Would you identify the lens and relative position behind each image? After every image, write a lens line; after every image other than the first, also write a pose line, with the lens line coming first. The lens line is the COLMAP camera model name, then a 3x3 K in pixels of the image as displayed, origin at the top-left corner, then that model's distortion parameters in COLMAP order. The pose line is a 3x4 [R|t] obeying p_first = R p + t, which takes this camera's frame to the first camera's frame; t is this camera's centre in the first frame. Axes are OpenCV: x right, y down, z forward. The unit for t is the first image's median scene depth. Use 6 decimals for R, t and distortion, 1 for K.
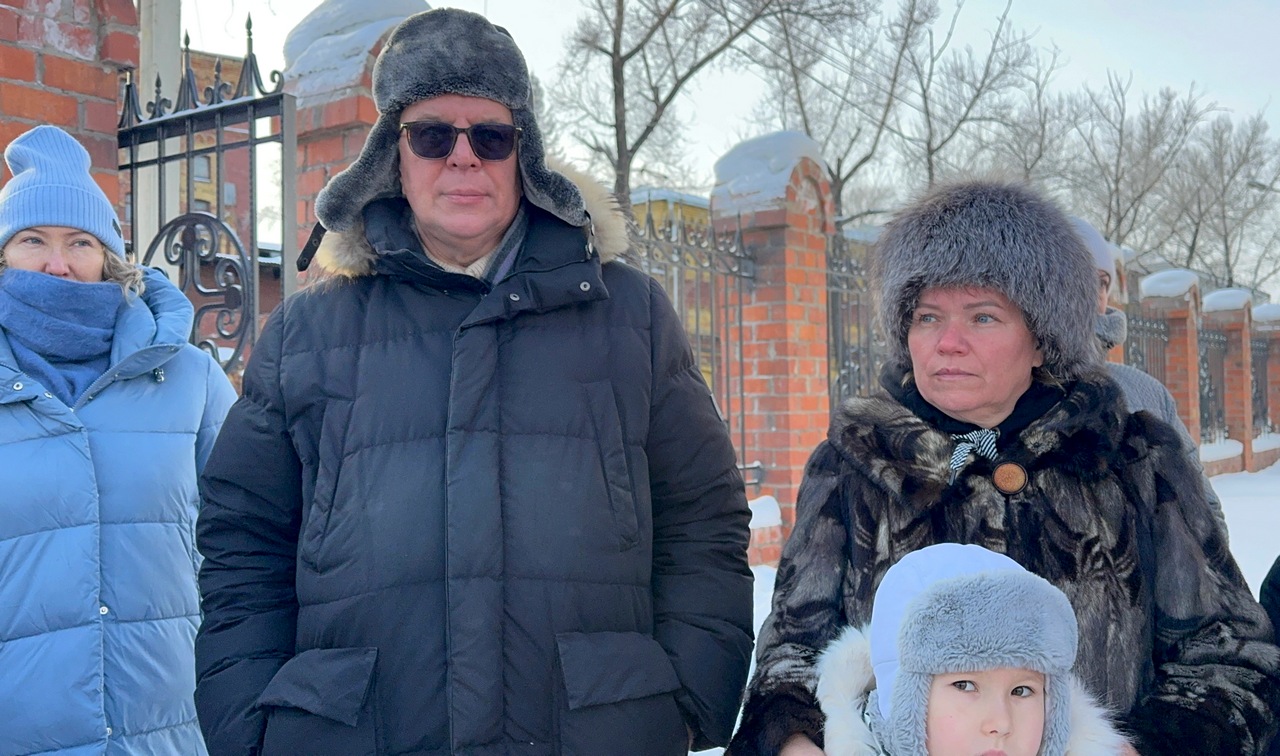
lens RADIAL K [[1145.5, 0, 642.7], [0, 1145.5, 394.3], [0, 0, 1]] dist [-0.006459, -0.004747]
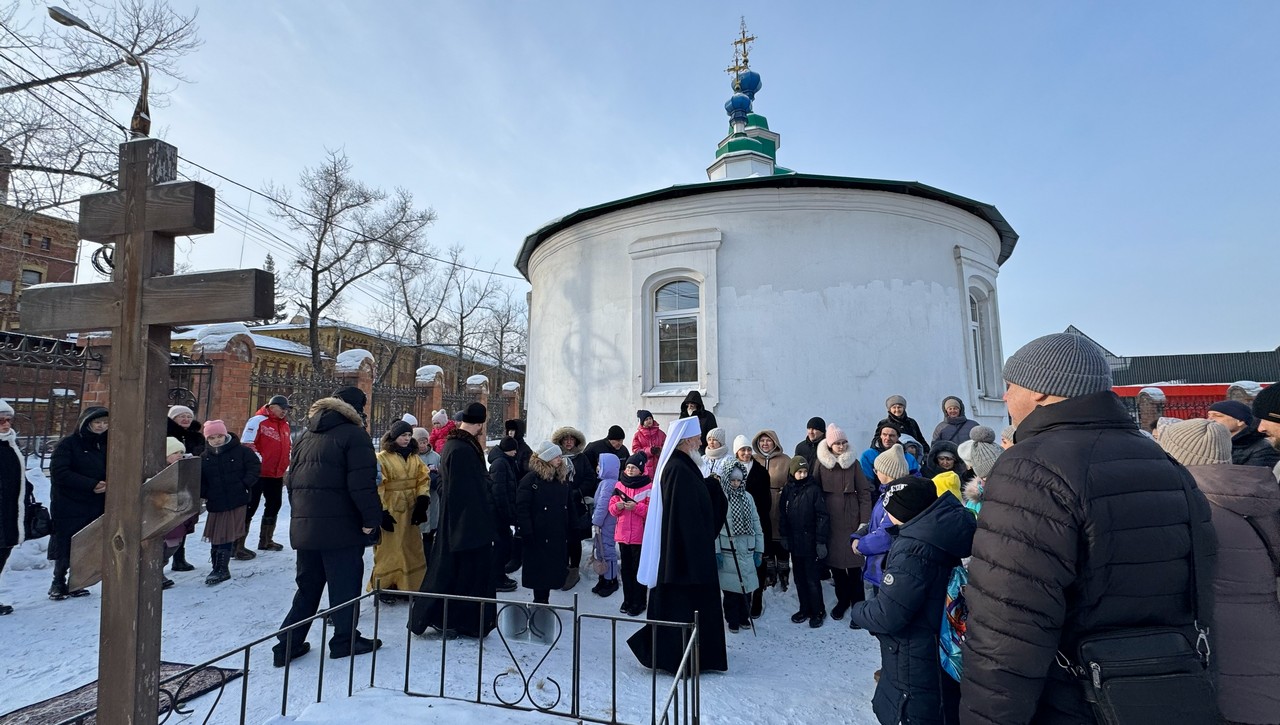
lens RADIAL K [[511.8, 0, 634.6], [0, 511.8, 361.2], [0, 0, 1]] dist [-0.003073, -0.000029]
pose [[0.853895, 0.071861, 0.515461, 0.005324], [-0.019193, 0.994096, -0.106795, -0.006497], [-0.520092, 0.081299, 0.850232, -0.115928]]
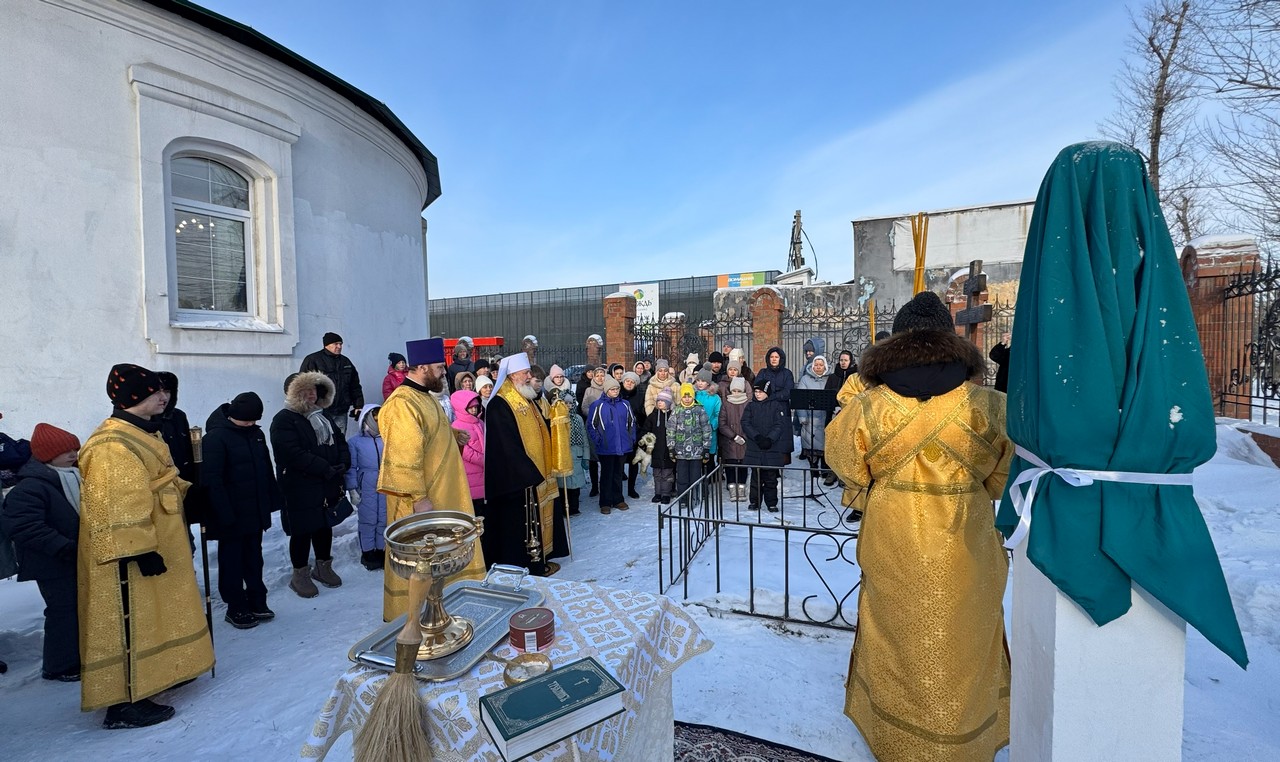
lens RADIAL K [[537.4, 0, 637.0], [0, 537.4, 379.5], [0, 0, 1]] dist [0.000987, 0.000197]
pose [[-0.419902, -0.011917, 0.907491, -0.045528], [0.000475, 0.999911, 0.013351, -0.003659], [-0.907569, 0.006037, -0.419859, -0.020670]]
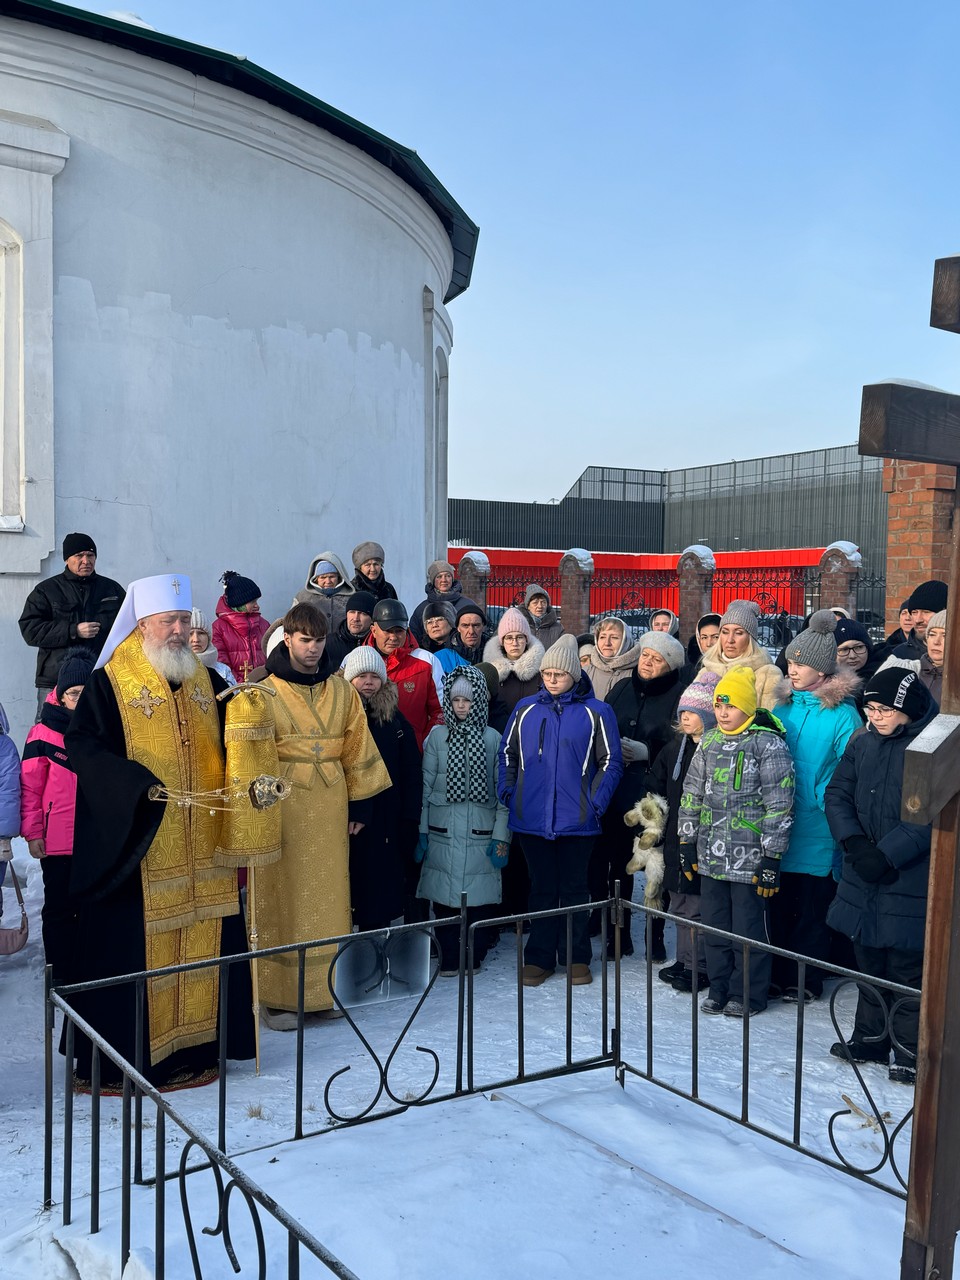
lens RADIAL K [[1212.8, 0, 473.3], [0, 1212.8, 650.0], [0, 0, 1]] dist [0.196990, -0.404820]
pose [[0.154375, -0.022934, 0.987746, -0.041617], [-0.036013, 0.998936, 0.028822, -0.004755], [-0.987356, -0.040021, 0.153385, -0.077598]]
